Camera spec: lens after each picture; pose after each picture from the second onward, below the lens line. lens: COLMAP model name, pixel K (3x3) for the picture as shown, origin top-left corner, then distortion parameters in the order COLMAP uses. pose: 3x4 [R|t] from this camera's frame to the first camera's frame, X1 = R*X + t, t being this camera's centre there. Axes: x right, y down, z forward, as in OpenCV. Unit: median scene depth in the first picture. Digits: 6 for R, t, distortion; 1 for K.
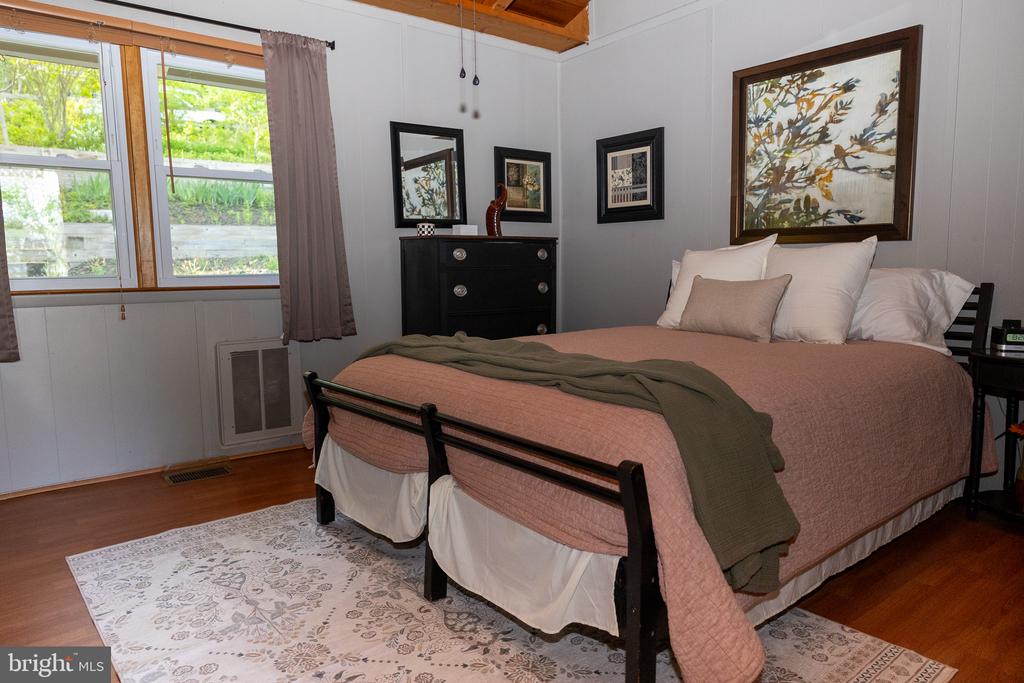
lens RADIAL K [[690.3, 0, 515.9], [0, 690.3, 342.0], [0, 0, 1]] dist [0.012618, -0.005550]
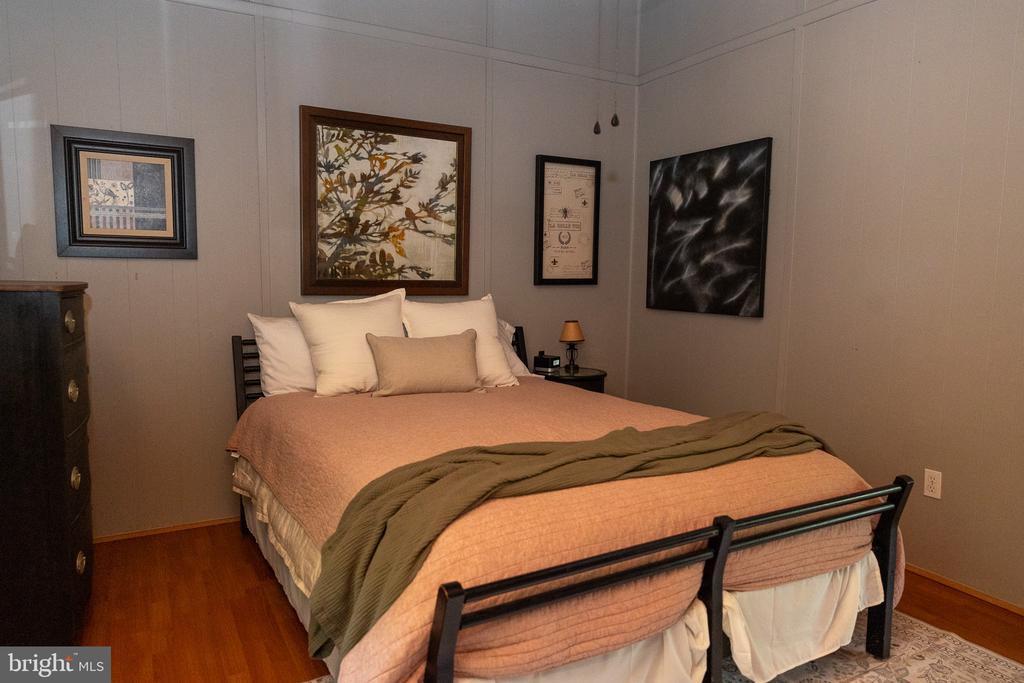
lens RADIAL K [[690.3, 0, 515.0], [0, 690.3, 339.7], [0, 0, 1]] dist [0.012618, -0.005550]
pose [[0.161233, -0.082544, 0.983458, -0.591875], [0.096353, 0.993052, 0.067552, -0.127907], [-0.982202, 0.083867, 0.168066, 0.638124]]
